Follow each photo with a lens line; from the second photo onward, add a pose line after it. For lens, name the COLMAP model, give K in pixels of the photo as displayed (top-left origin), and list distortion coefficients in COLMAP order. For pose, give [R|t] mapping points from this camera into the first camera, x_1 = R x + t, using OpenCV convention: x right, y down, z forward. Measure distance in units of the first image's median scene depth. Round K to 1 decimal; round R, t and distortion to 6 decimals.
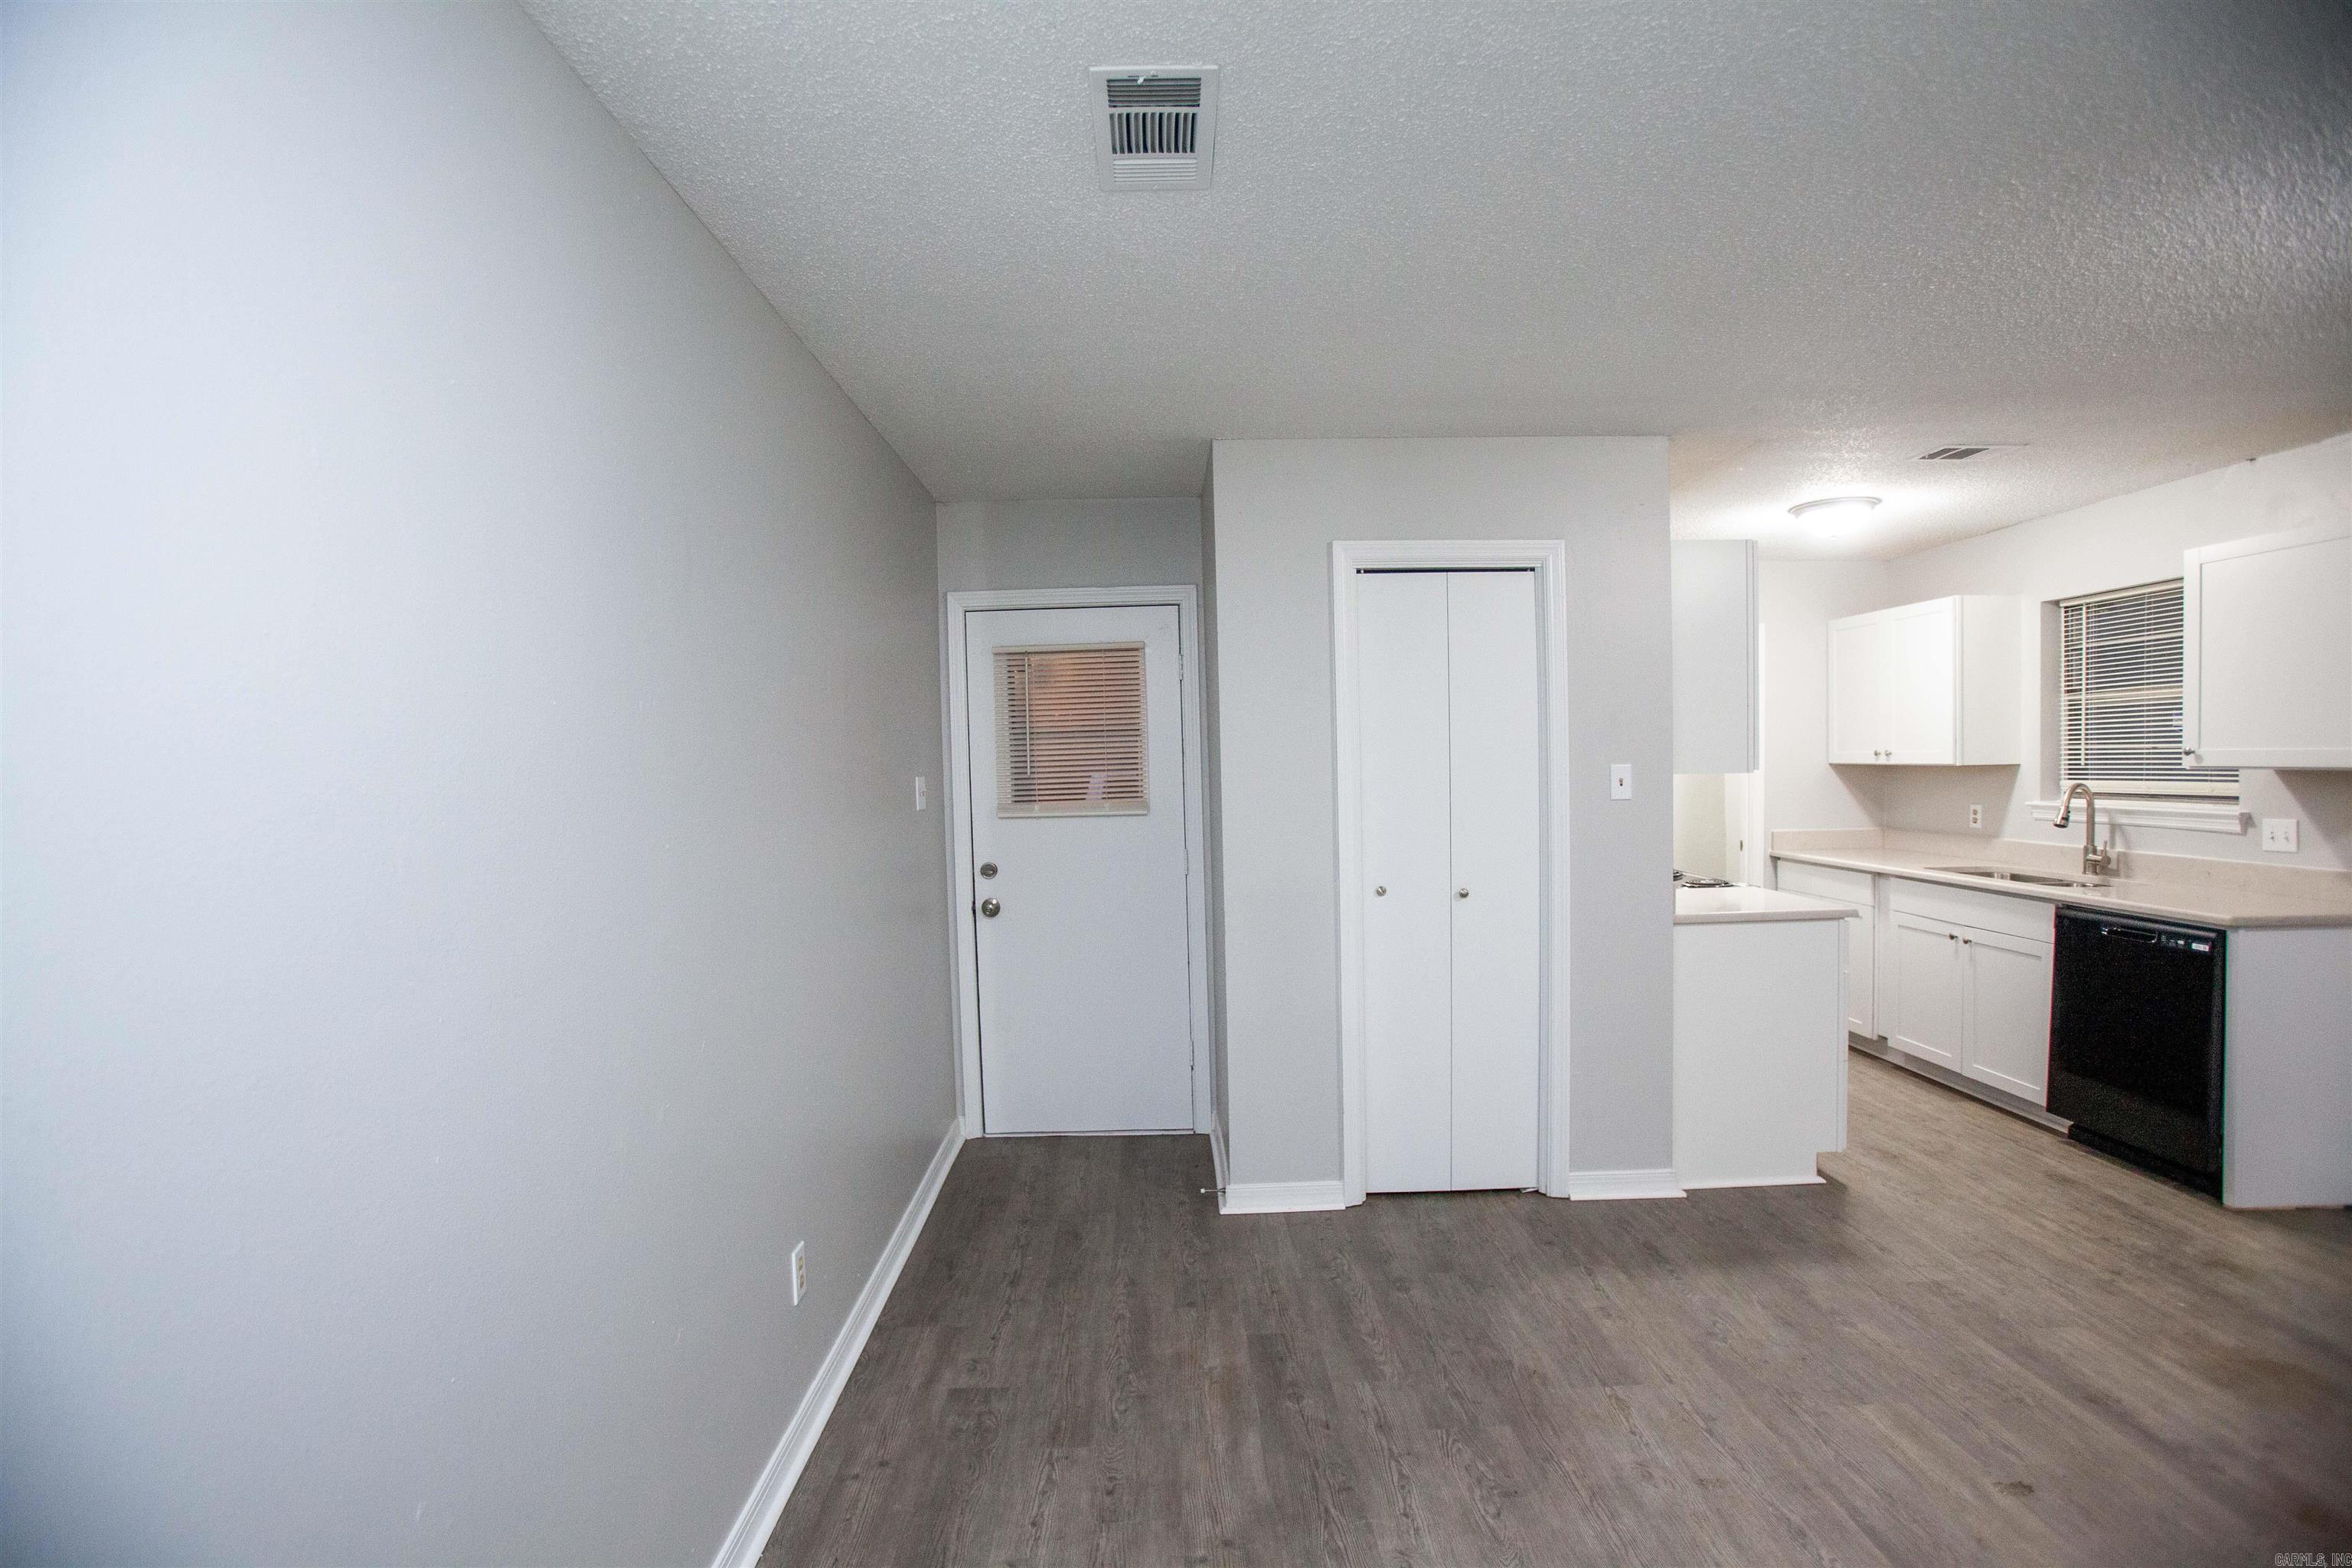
lens RADIAL K [[1102.6, 0, 1165.0], [0, 1102.6, 795.7], [0, 0, 1]] dist [-0.065263, 0.032348]
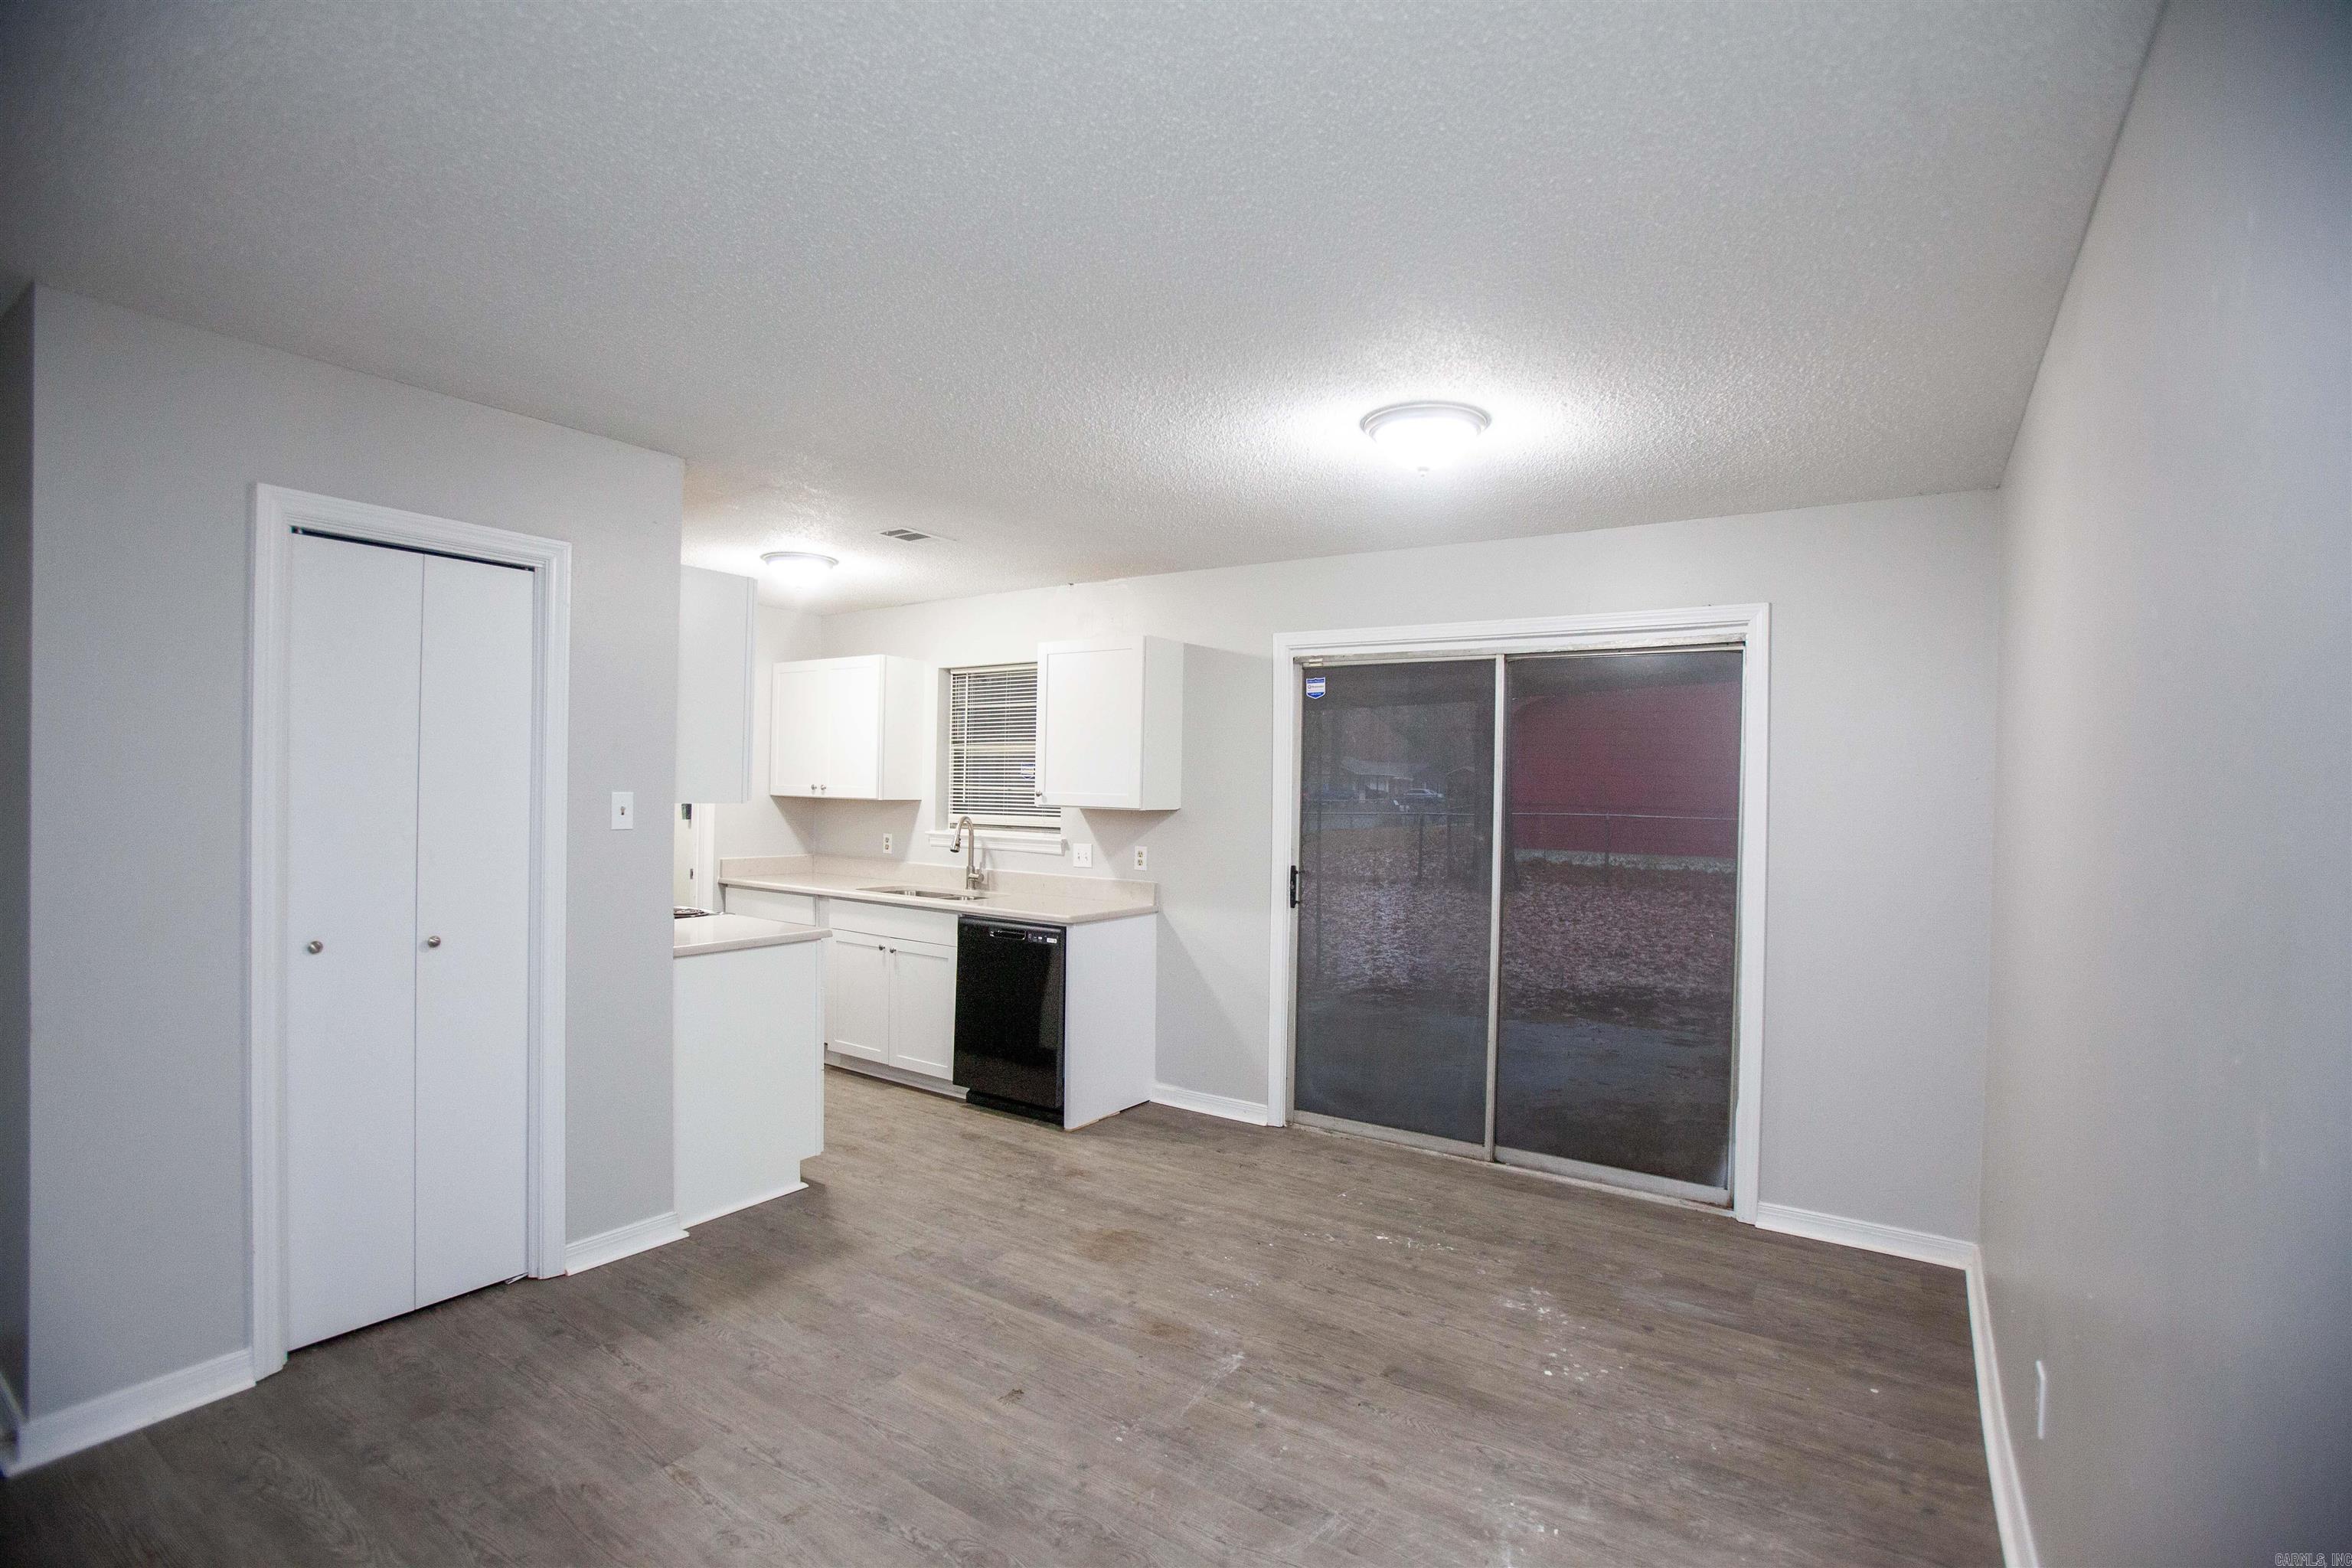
lens RADIAL K [[1102.6, 0, 1165.0], [0, 1102.6, 795.7], [0, 0, 1]] dist [-0.065263, 0.032348]
pose [[0.578114, 0.025339, 0.815563, -0.074972], [-0.004883, 0.999607, -0.027597, -0.001862], [-0.815942, 0.011972, 0.578010, 0.078887]]
